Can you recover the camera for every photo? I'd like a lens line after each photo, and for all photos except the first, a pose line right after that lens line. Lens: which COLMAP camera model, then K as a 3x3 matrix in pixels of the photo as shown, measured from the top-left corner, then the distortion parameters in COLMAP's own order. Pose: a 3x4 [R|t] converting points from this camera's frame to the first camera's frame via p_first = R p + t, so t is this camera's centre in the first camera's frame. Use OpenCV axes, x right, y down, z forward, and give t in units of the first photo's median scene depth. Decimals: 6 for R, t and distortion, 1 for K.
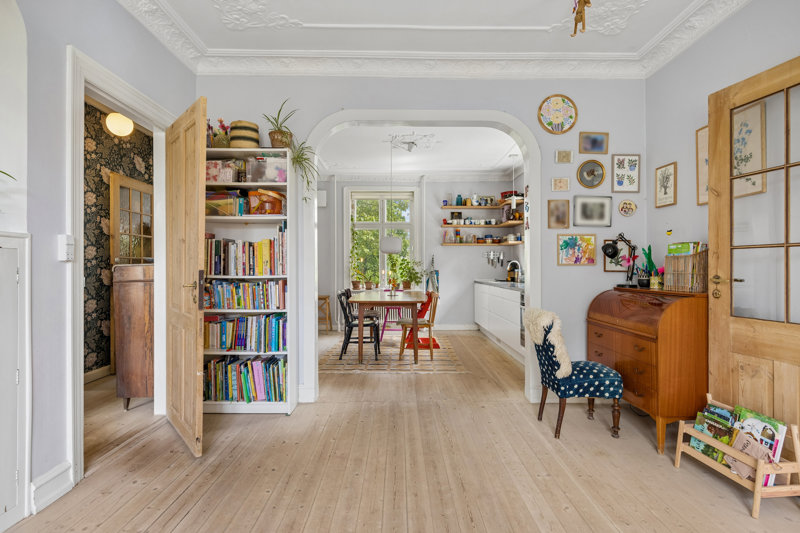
lens RADIAL K [[408.5, 0, 395.8], [0, 408.5, 265.7], [0, 0, 1]] dist [-0.003998, 0.000604]
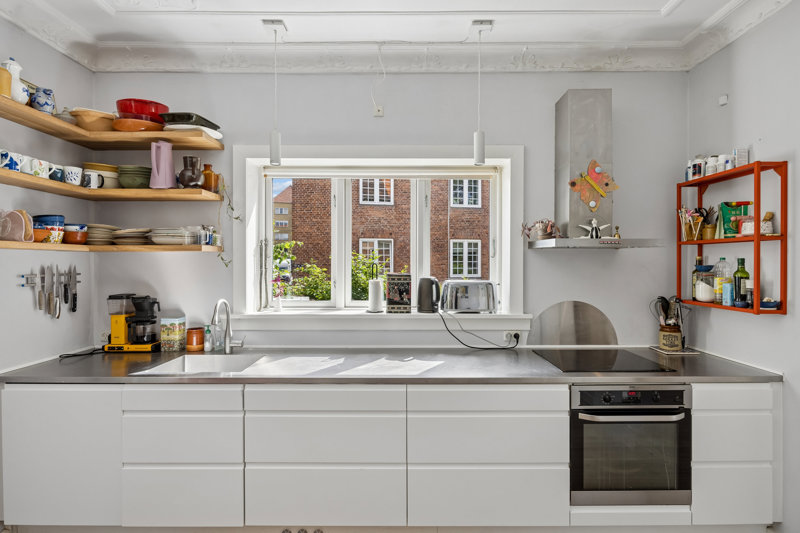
lens RADIAL K [[408.5, 0, 407.0], [0, 408.5, 266.5], [0, 0, 1]] dist [-0.003998, 0.000604]
pose [[-0.007528, -0.013040, 0.999887, -0.172734], [-0.004072, 0.999907, 0.013009, -0.091507], [-0.999963, -0.003974, -0.007580, 1.583390]]
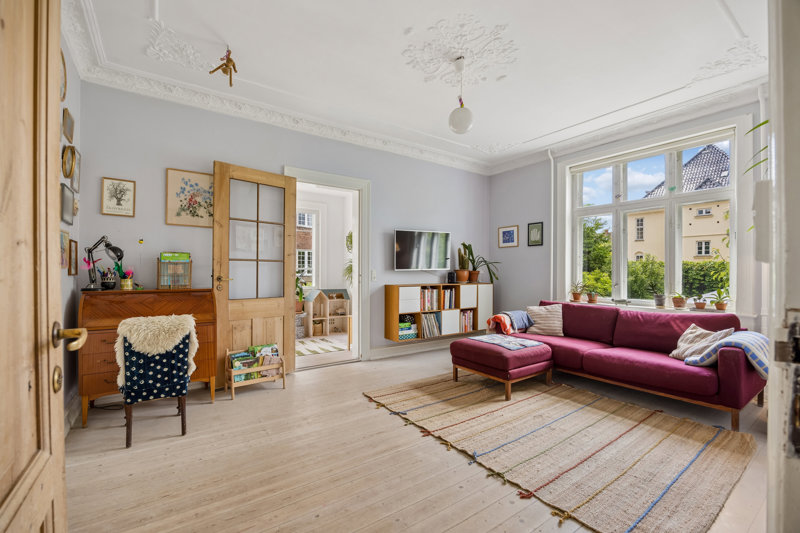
lens RADIAL K [[344.1, 0, 403.6], [0, 344.1, 266.6], [0, 0, 1]] dist [-0.008732, -0.000051]
pose [[-0.574040, 0.002621, 0.818823, -0.515326], [-0.011683, 0.999867, -0.011391, -0.004551], [-0.818744, -0.016106, -0.573933, 0.830211]]
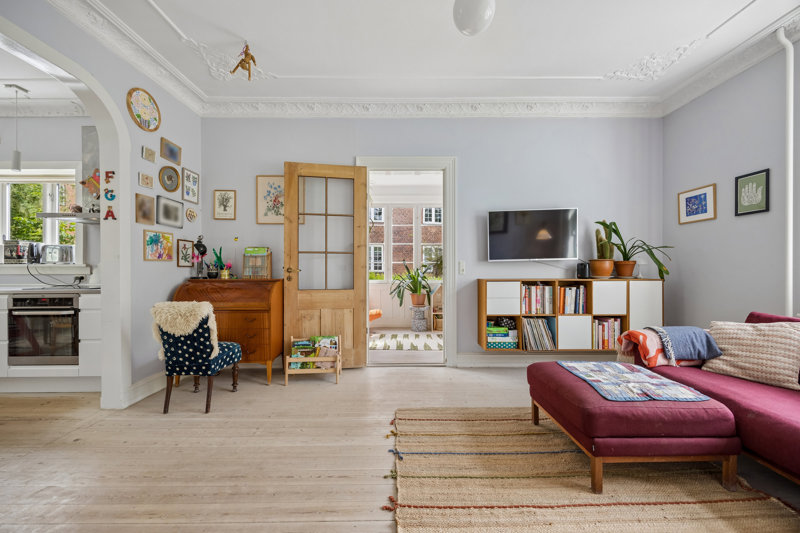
lens RADIAL K [[311.6, 0, 404.3], [0, 311.6, 264.3], [0, 0, 1]] dist [0.008472, -0.001520]
pose [[-0.009295, 0.006380, 0.999936, -0.381823], [-0.002760, 0.999976, -0.006406, 0.011715], [-0.999953, -0.002819, -0.009277, 0.367236]]
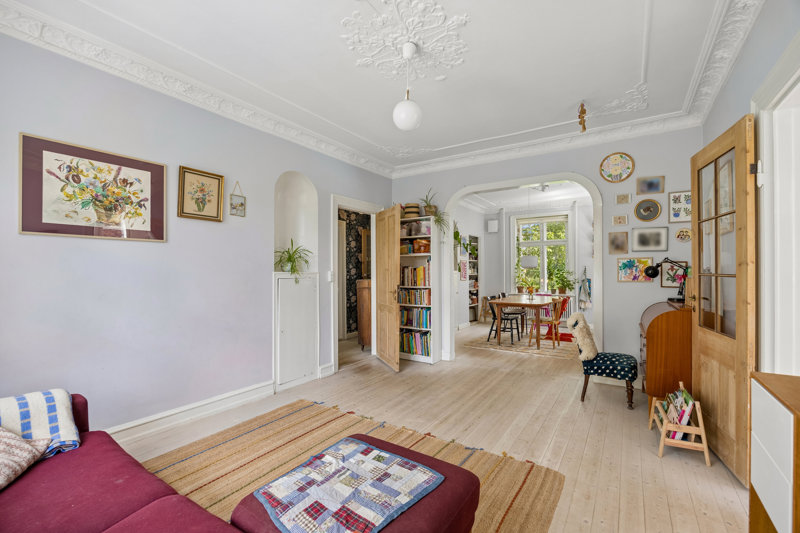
lens RADIAL K [[344.1, 0, 404.8], [0, 344.1, 267.0], [0, 0, 1]] dist [-0.008732, -0.000051]
pose [[0.840942, -0.012699, -0.540976, 0.418784], [0.010824, 0.999919, -0.006645, -0.048888], [0.541016, -0.000268, 0.841012, -0.308199]]
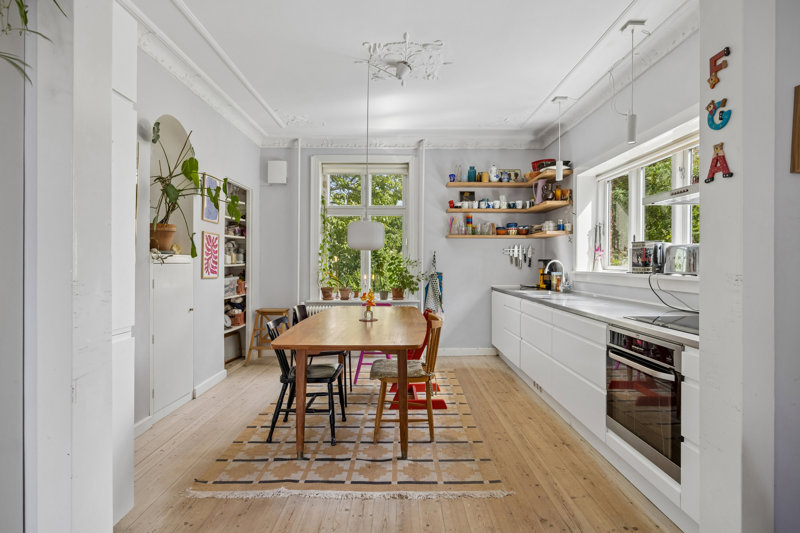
lens RADIAL K [[386.5, 0, 400.4], [0, 386.5, 266.1], [0, 0, 1]] dist [-0.011304, -0.000547]
pose [[0.999935, 0.001293, 0.011371, 0.050329], [-0.001462, 0.999888, 0.014883, -0.022227], [-0.011351, -0.014899, 0.999825, 0.695844]]
